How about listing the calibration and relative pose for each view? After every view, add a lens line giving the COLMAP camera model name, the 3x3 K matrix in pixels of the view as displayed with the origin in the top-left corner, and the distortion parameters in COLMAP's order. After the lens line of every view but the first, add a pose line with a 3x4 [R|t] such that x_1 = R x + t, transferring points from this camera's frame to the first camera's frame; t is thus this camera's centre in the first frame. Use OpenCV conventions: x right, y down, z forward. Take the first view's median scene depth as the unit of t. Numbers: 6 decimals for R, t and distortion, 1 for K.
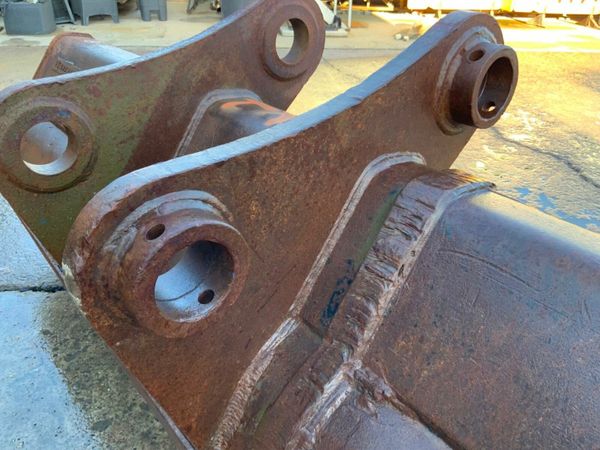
lens RADIAL K [[494.7, 0, 296.1], [0, 494.7, 226.0], [0, 0, 1]] dist [0.045333, -0.080996]
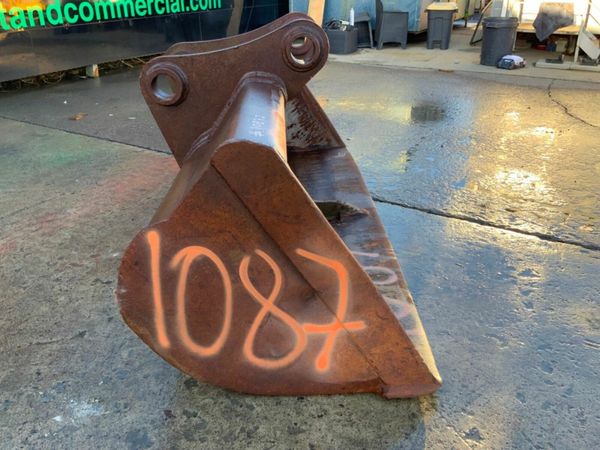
lens RADIAL K [[494.7, 0, 296.1], [0, 494.7, 226.0], [0, 0, 1]] dist [0.045333, -0.080996]
pose [[0.799548, 0.237971, -0.551446, 0.943922], [-0.272390, 0.961975, 0.020189, 0.278288], [0.535282, 0.134066, 0.833966, -0.512134]]
